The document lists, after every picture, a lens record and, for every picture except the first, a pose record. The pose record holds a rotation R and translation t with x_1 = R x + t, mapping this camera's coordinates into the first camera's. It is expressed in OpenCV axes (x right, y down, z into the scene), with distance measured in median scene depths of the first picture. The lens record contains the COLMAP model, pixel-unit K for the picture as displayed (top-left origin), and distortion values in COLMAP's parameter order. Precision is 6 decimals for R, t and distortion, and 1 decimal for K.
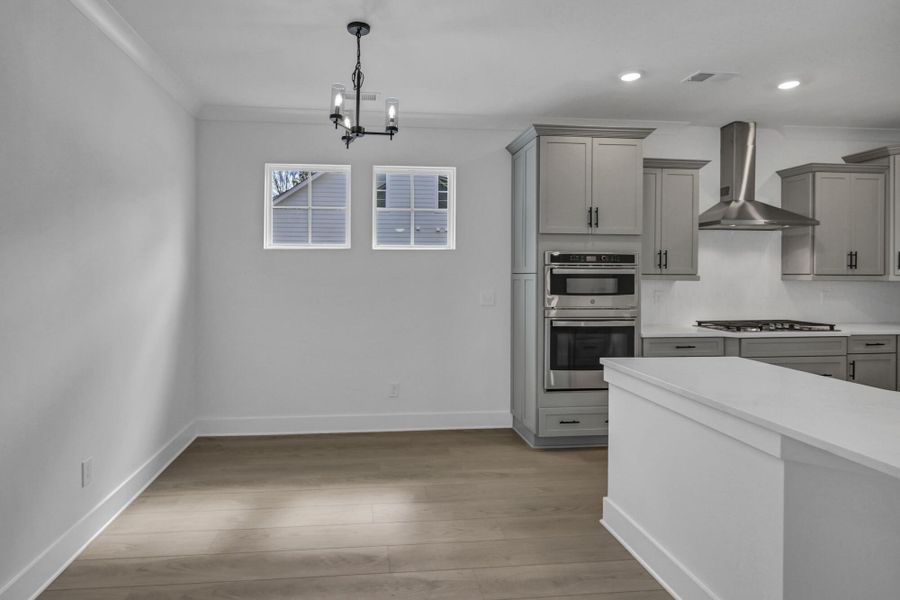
lens RADIAL K [[480.8, 0, 415.1], [0, 480.8, 274.9], [0, 0, 1]] dist [0.000576, 0.000108]
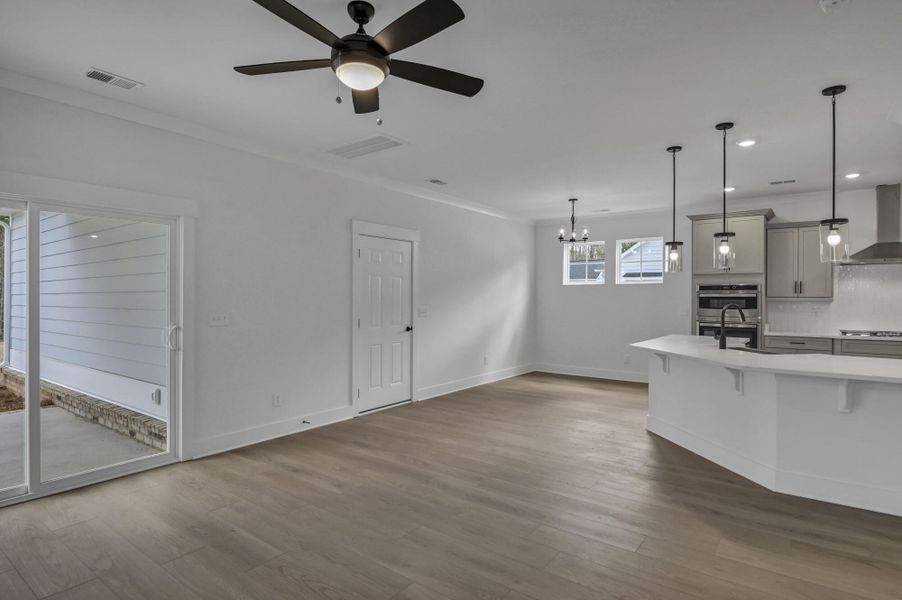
lens RADIAL K [[492.0, 0, 440.1], [0, 492.0, 290.6], [0, 0, 1]] dist [-0.000103, -0.001730]
pose [[0.723457, -0.008644, -0.690316, 0.802293], [-0.009213, 0.999712, -0.022174, 0.023578], [0.690308, 0.022402, 0.723168, -0.940936]]
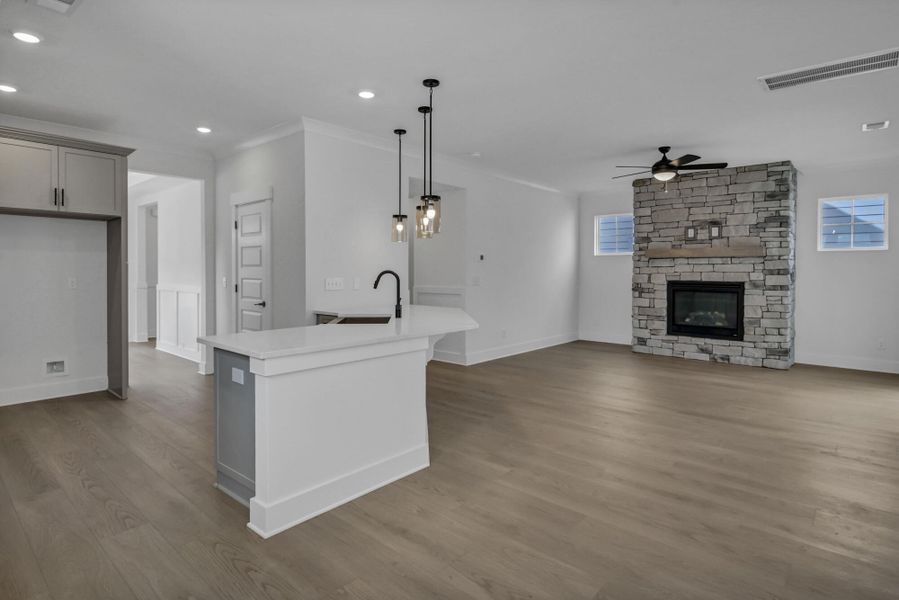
lens RADIAL K [[483.5, 0, 448.6], [0, 483.5, 277.0], [0, 0, 1]] dist [-0.002670, -0.000923]
pose [[-0.687011, -0.016443, 0.726461, -0.328389], [0.000061, 0.999743, 0.022686, 0.012746], [-0.726647, 0.015630, -0.686833, 0.923935]]
